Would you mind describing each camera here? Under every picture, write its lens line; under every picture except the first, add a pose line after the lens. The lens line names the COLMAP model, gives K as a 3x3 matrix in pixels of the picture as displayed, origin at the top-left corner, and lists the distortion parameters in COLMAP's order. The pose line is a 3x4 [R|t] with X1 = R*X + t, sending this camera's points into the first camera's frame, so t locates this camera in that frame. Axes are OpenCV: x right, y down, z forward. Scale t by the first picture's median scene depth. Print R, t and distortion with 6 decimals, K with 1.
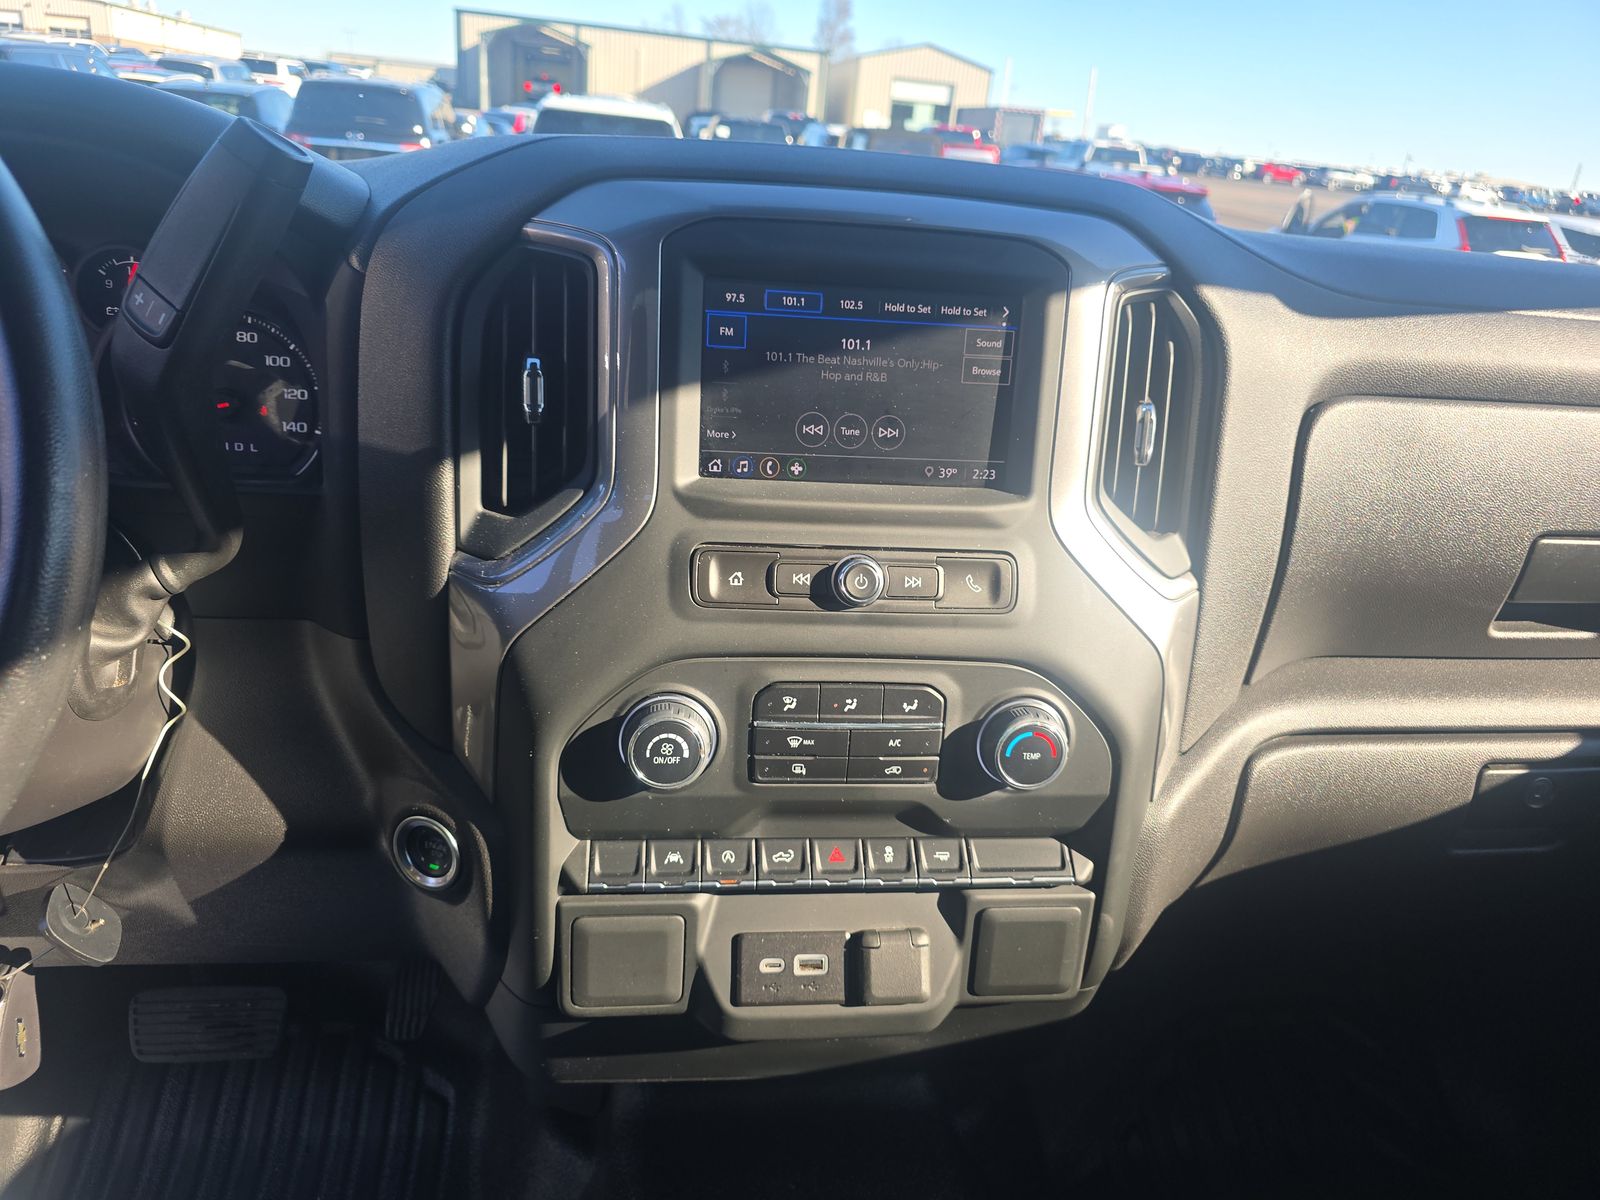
lens RADIAL K [[1069.8, 0, 800.0], [0, 1069.8, 600.0], [0, 0, 1]] dist [0.047275, -0.068301]
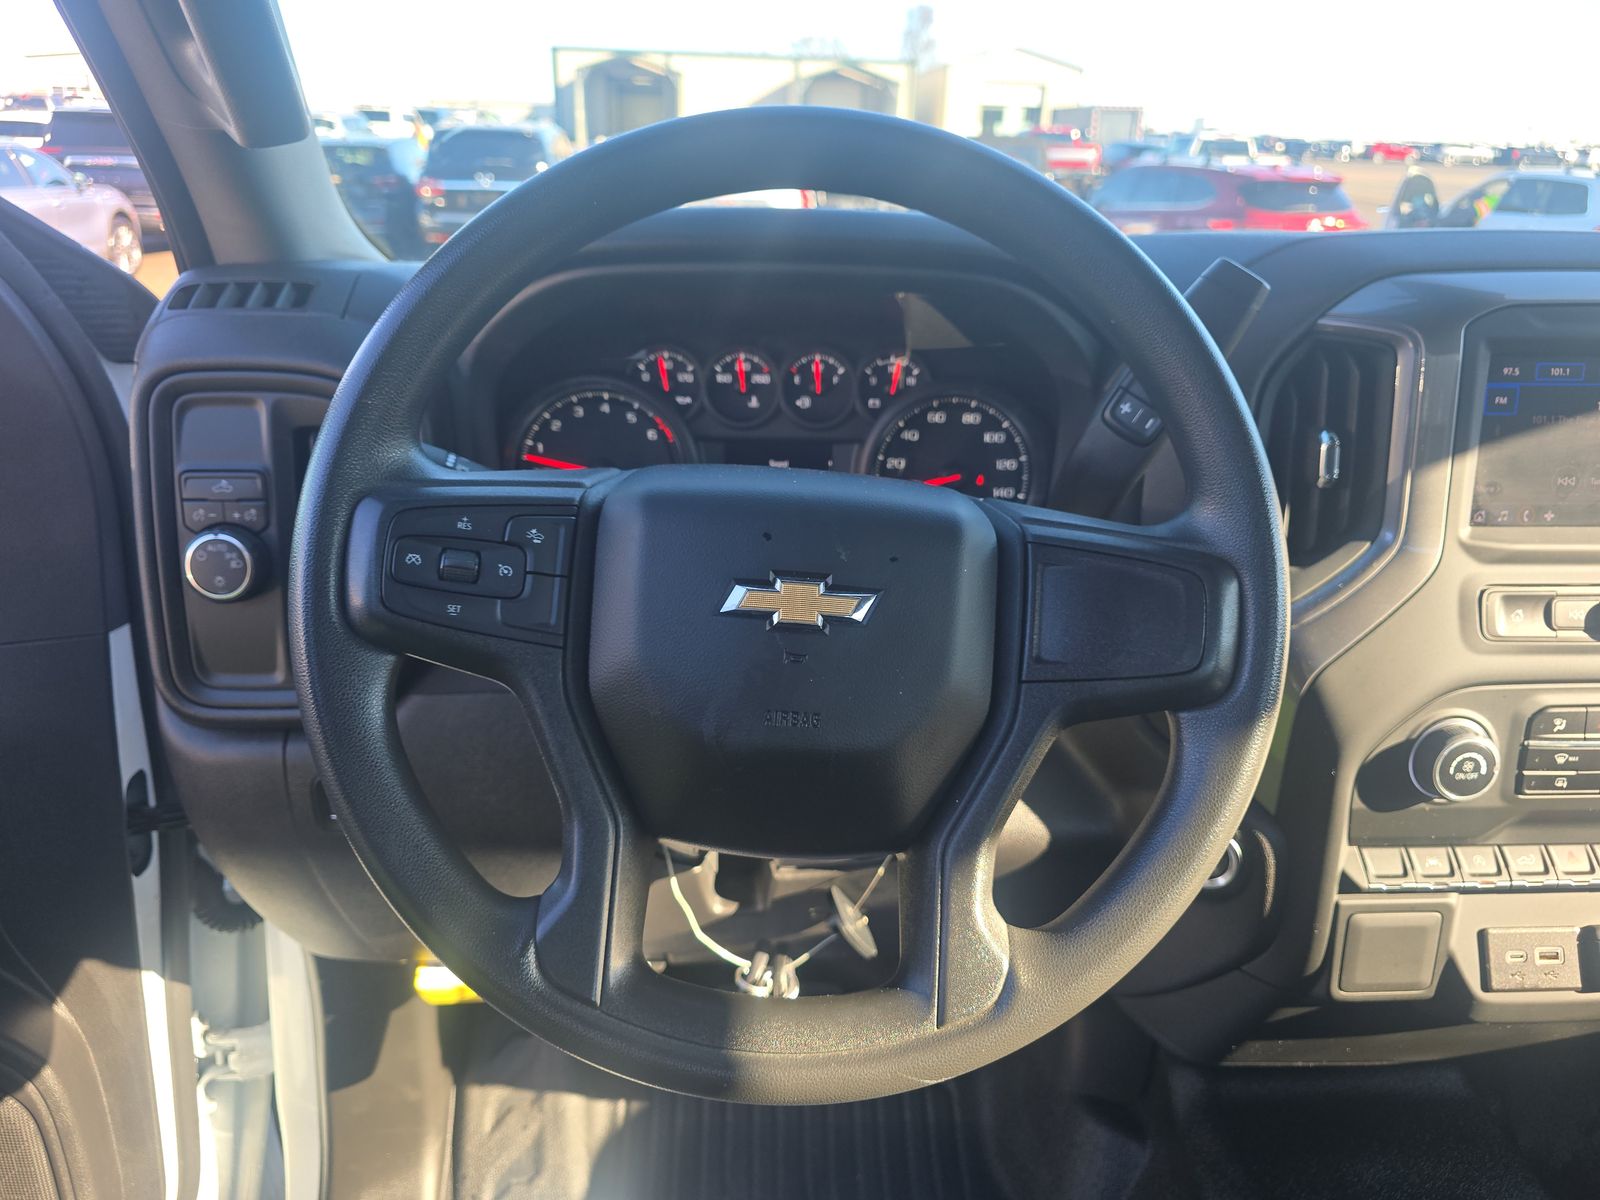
lens RADIAL K [[1071.9, 0, 800.0], [0, 1071.9, 600.0], [0, 0, 1]] dist [0.034439, -0.041558]
pose [[0.995386, -0.028499, -0.091617, -0.676830], [0.027463, 0.999544, -0.012549, -0.041338], [0.091932, 0.009975, 0.995715, -0.204721]]
